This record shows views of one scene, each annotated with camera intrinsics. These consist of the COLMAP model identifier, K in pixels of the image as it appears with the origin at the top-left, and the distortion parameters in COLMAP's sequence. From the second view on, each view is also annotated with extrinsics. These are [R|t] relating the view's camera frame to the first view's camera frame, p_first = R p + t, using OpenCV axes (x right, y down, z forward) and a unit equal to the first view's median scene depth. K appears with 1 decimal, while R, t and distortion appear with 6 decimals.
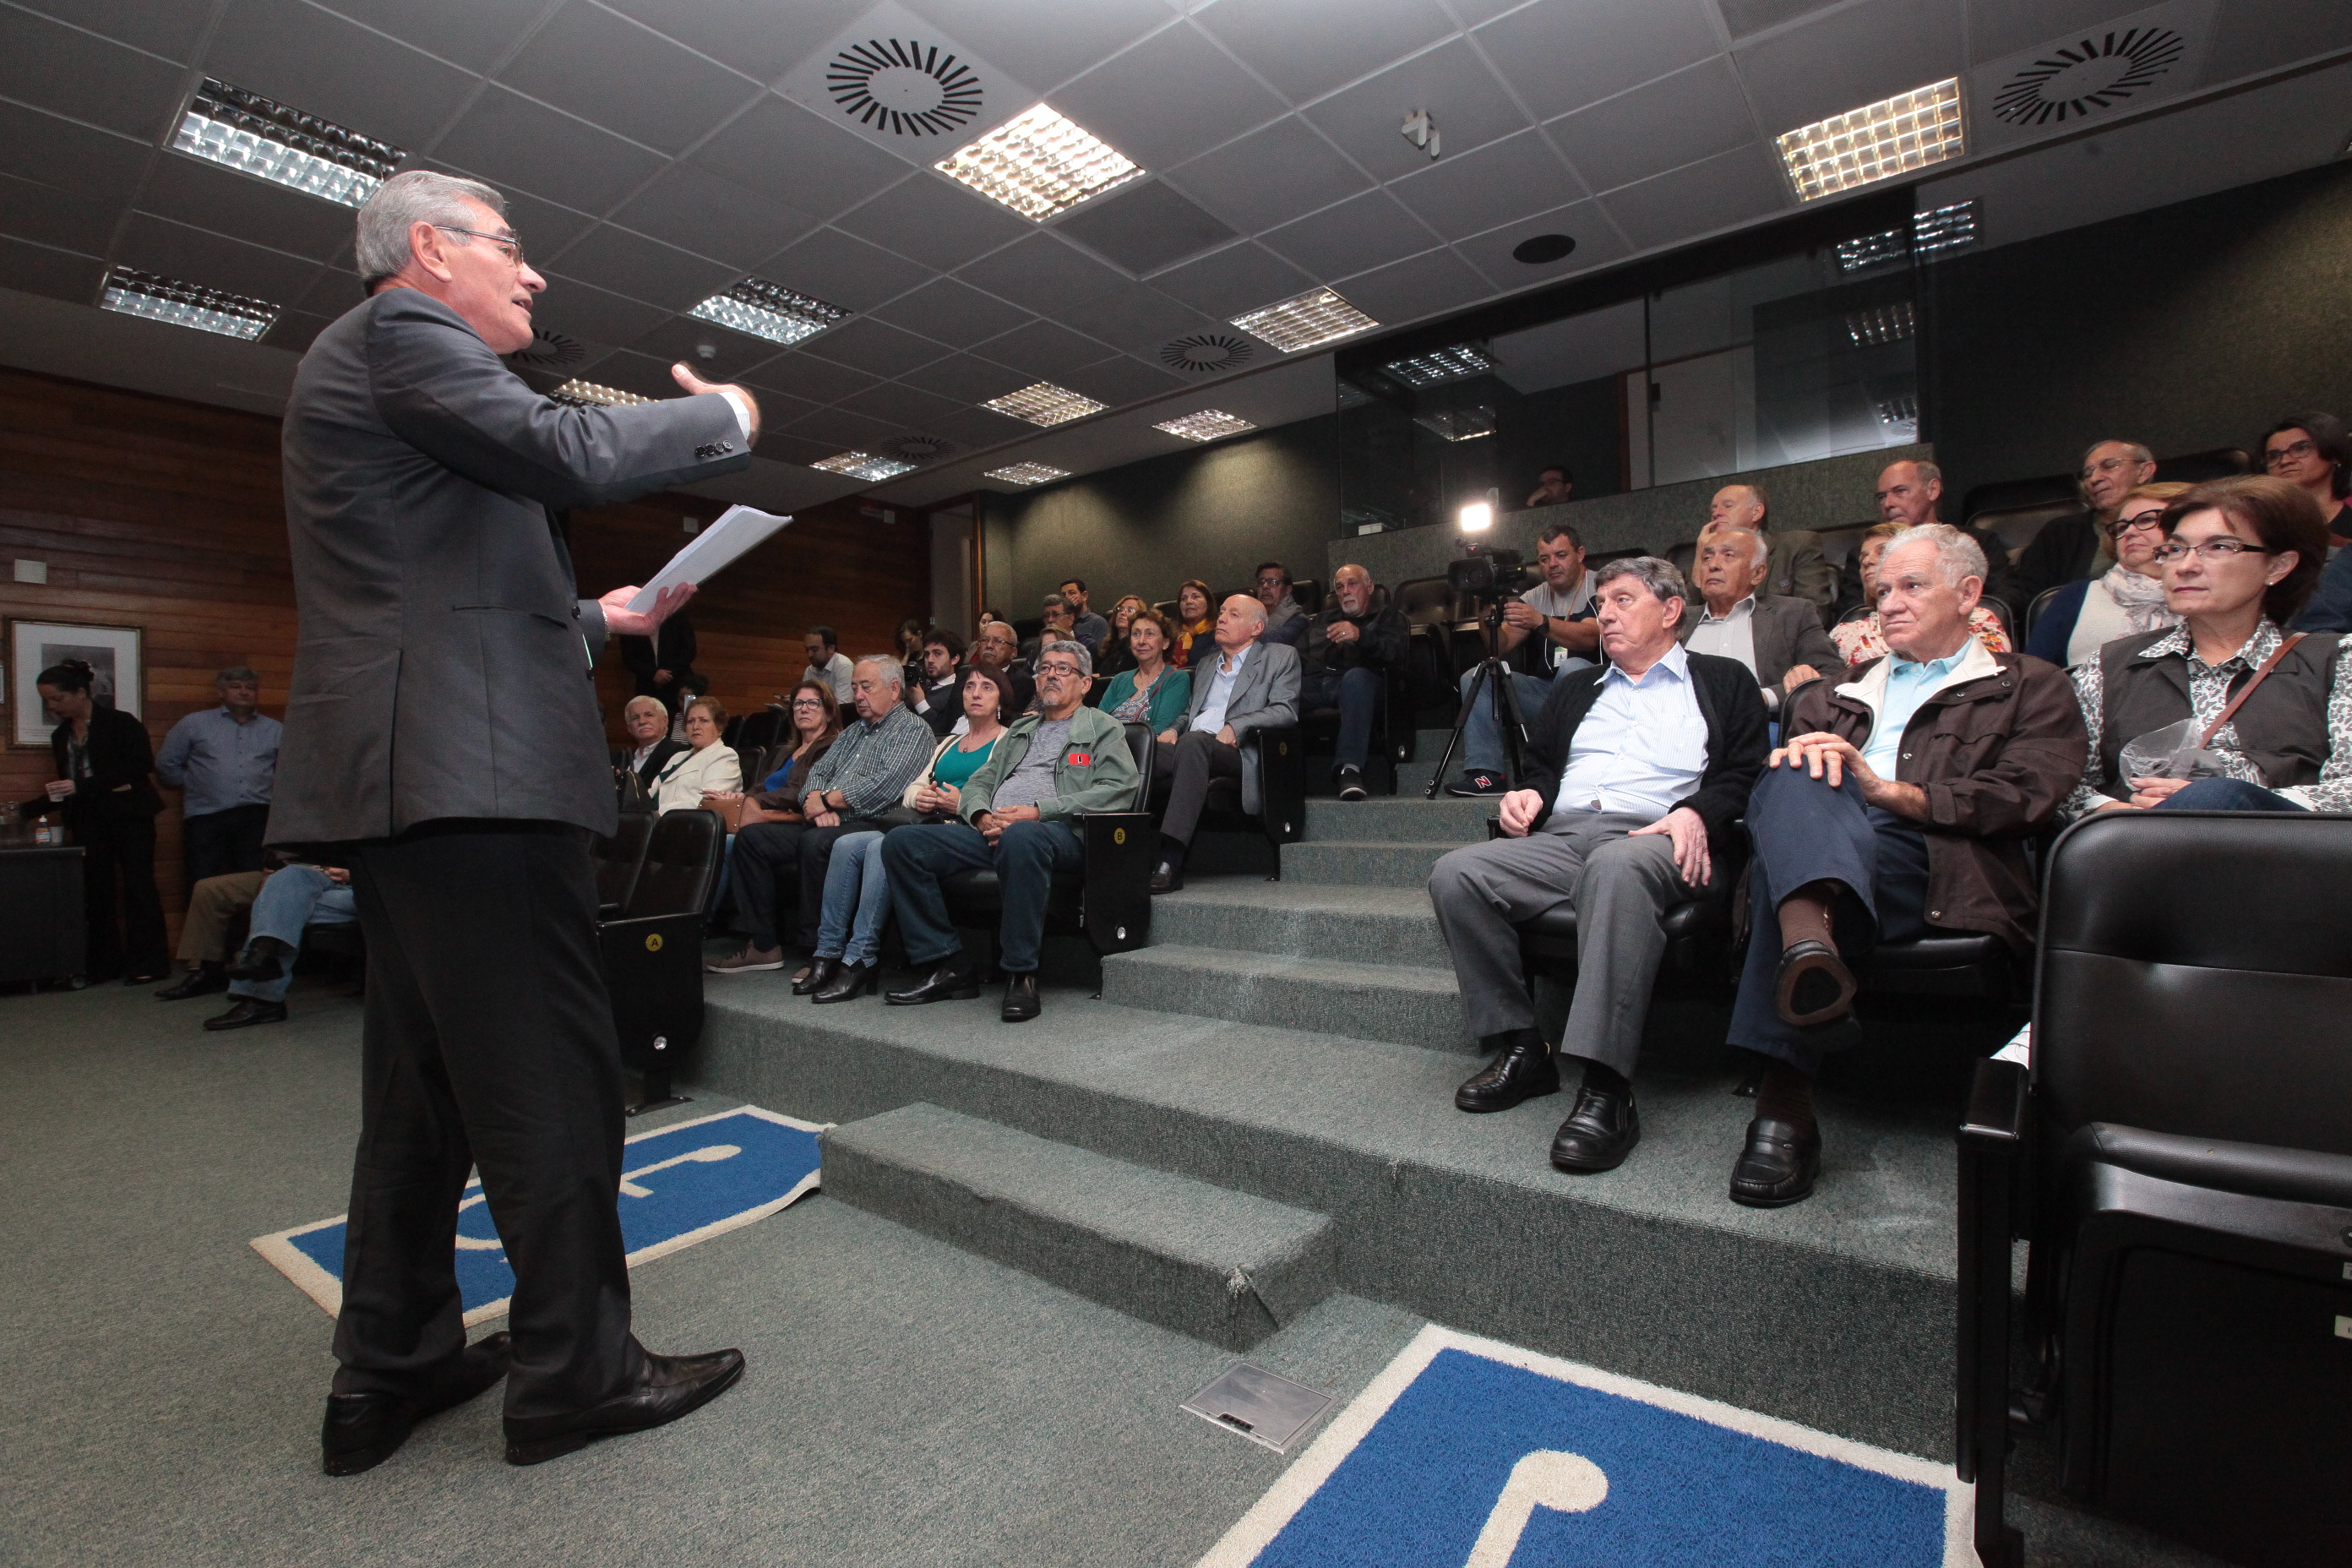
lens RADIAL K [[1092.6, 0, 1174.0], [0, 1092.6, 776.7], [0, 0, 1]] dist [-0.038337, 0.009548]
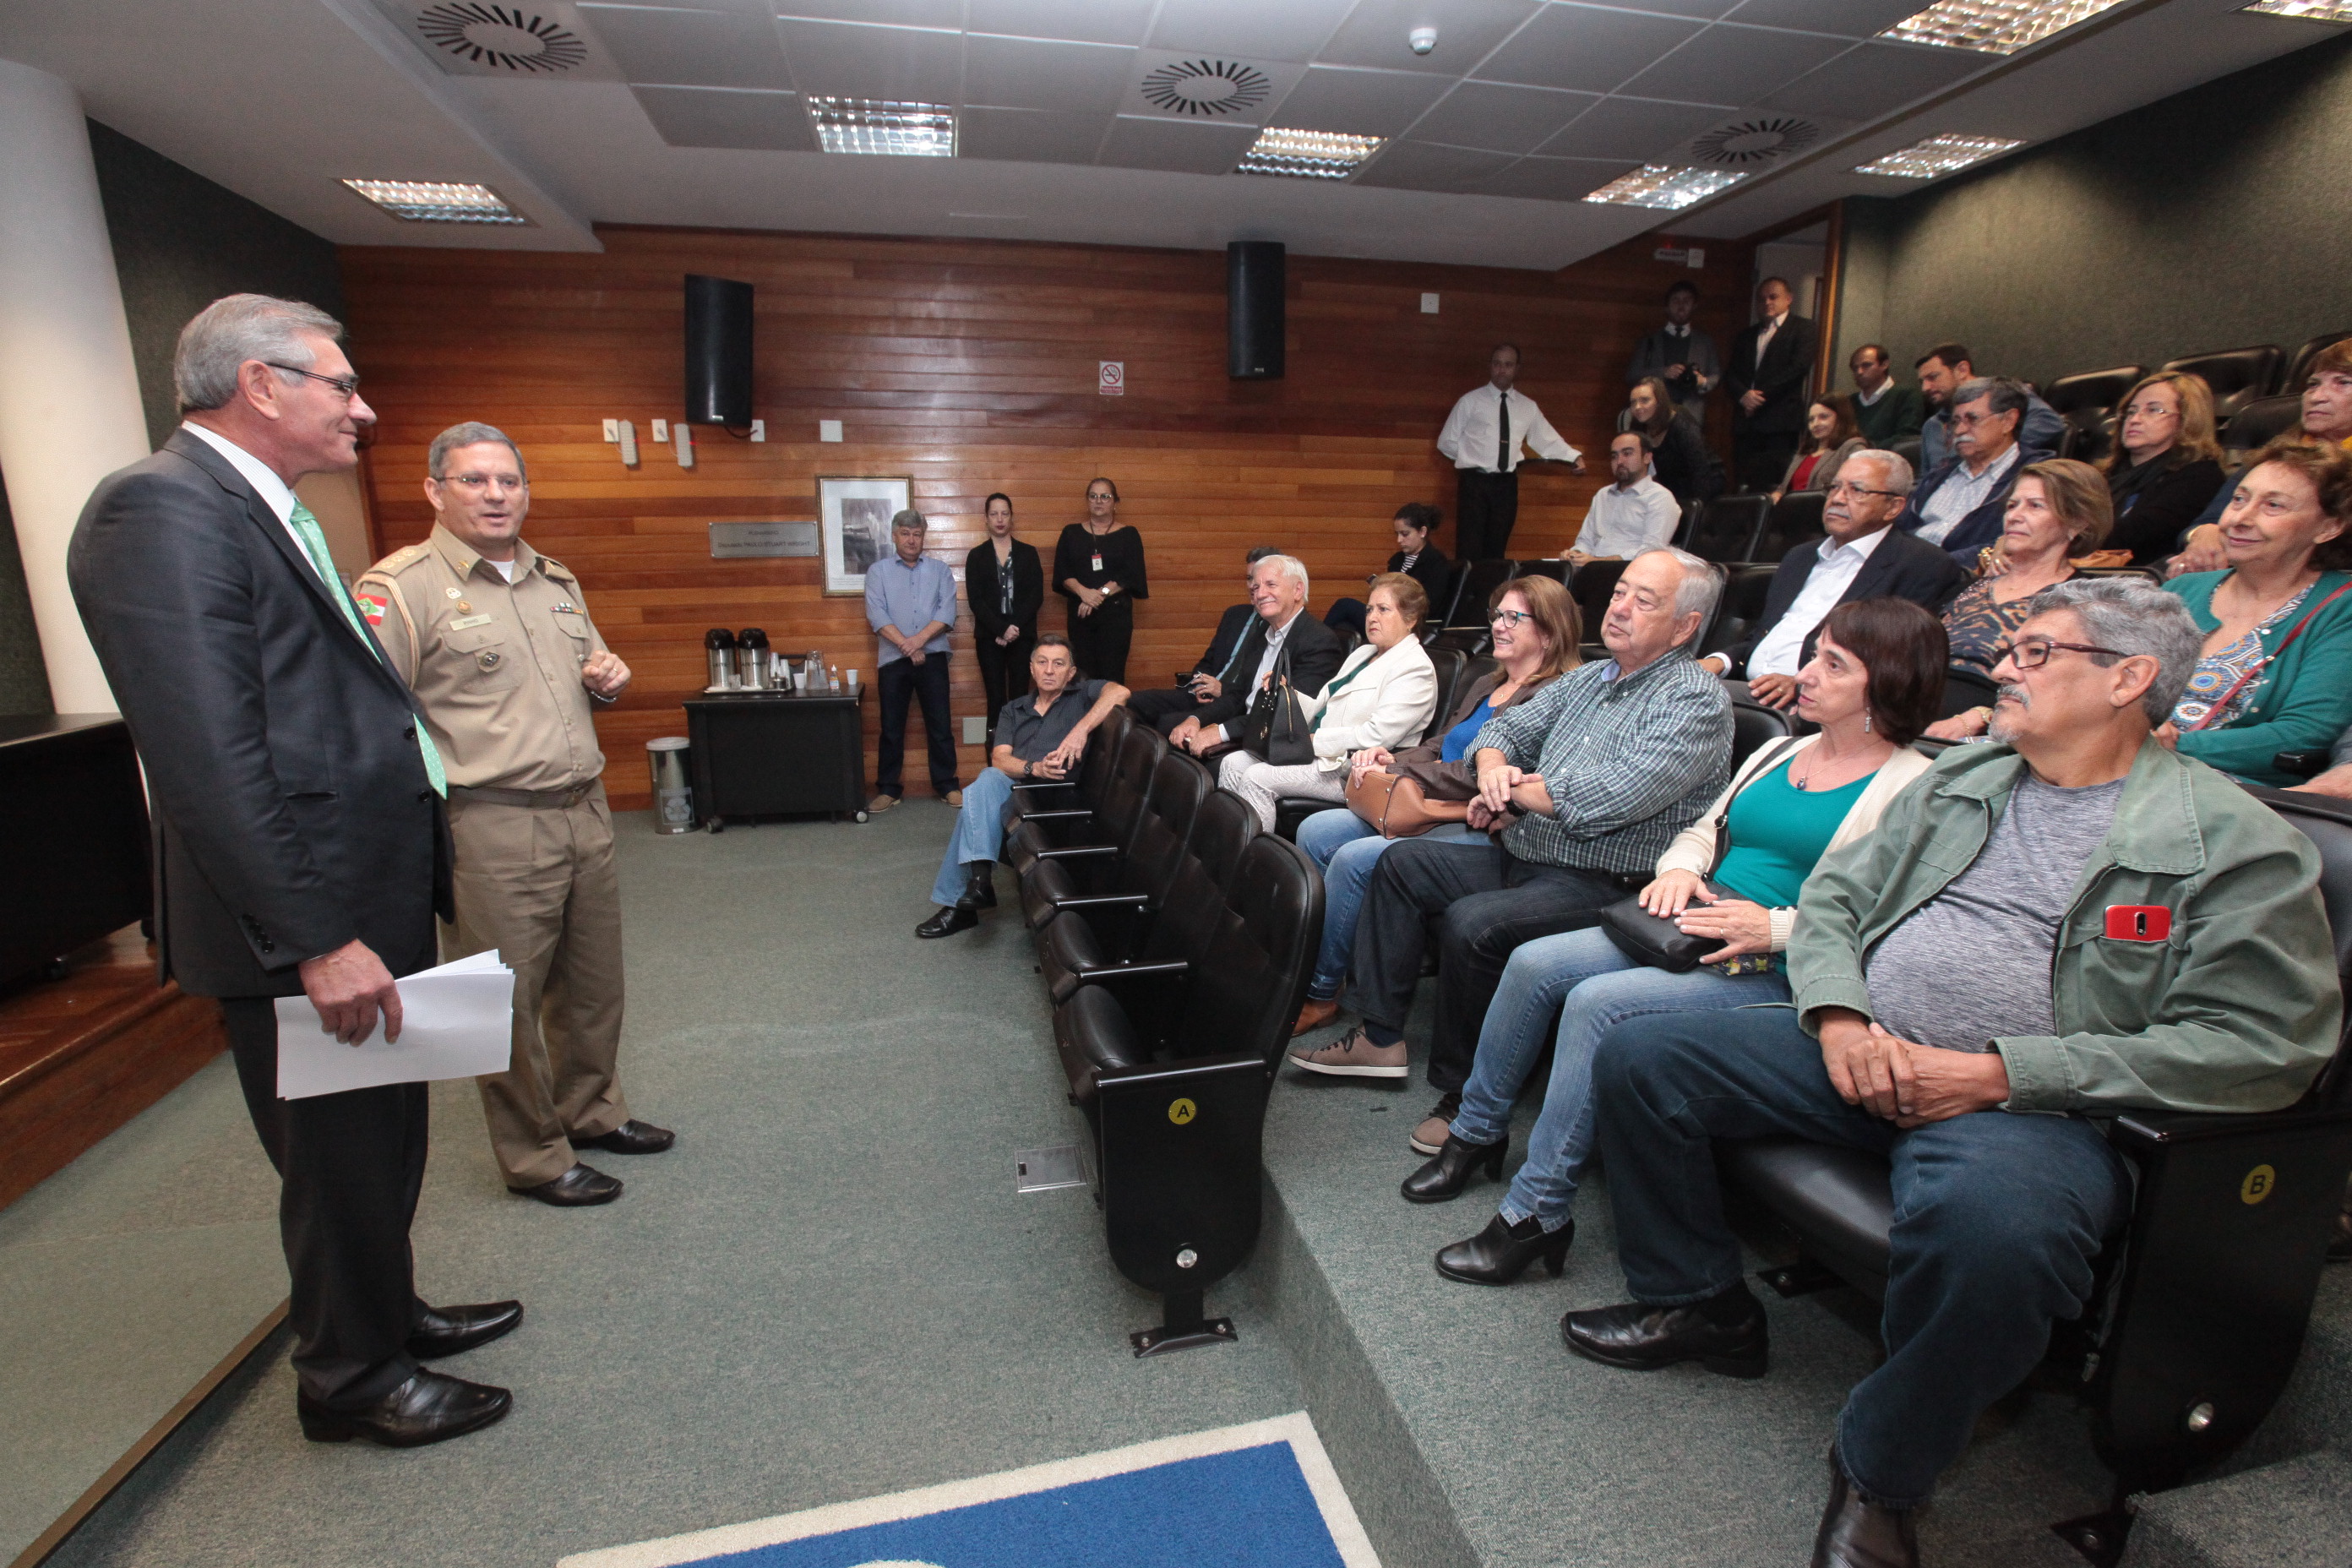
lens RADIAL K [[1092.6, 0, 1175.5], [0, 1092.6, 793.6], [0, 0, 1]] dist [-0.038337, 0.009548]
pose [[0.780332, 0.148369, -0.607511, -0.082953], [-0.010724, 0.974480, 0.224217, -0.089080], [0.625274, -0.168449, 0.762009, 0.329820]]
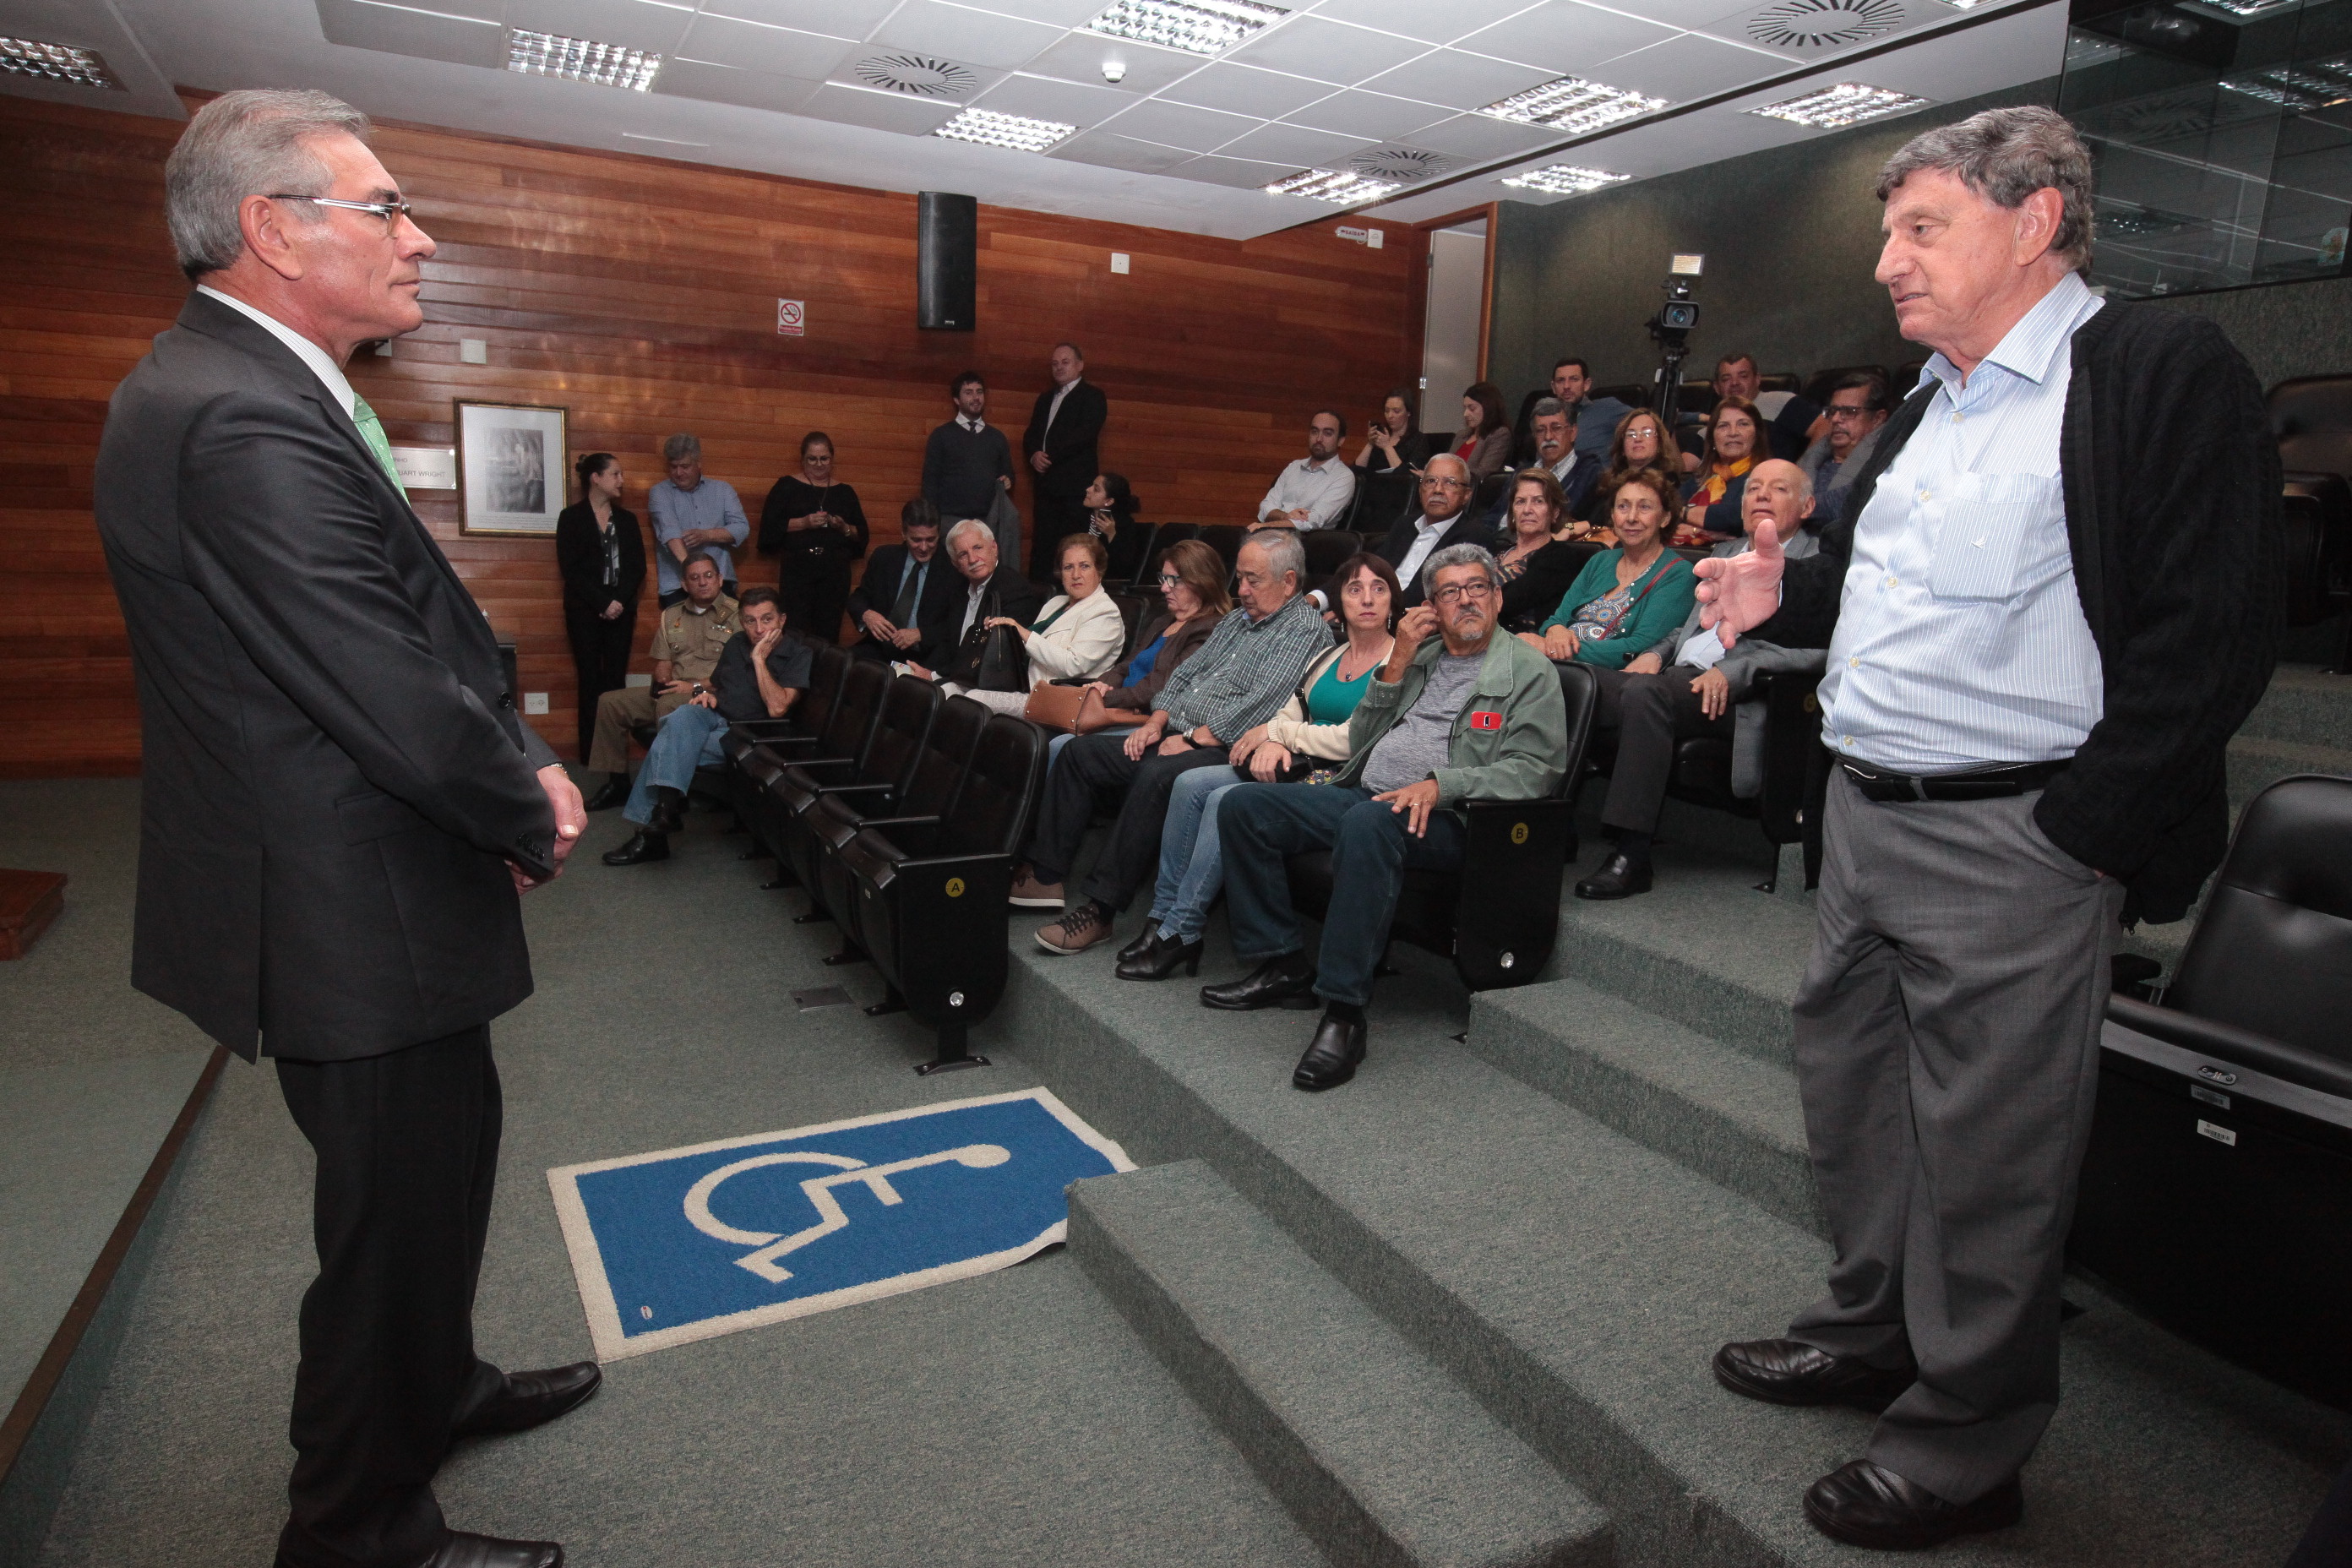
lens RADIAL K [[1416.1, 0, 1170.9], [0, 1416.1, 803.3], [0, 0, 1]] dist [-0.037891, 0.002674]
pose [[0.912945, 0.134810, -0.385172, 0.061316], [-0.060145, 0.978000, 0.199744, -0.086962], [0.403626, -0.159189, 0.900969, 0.033513]]
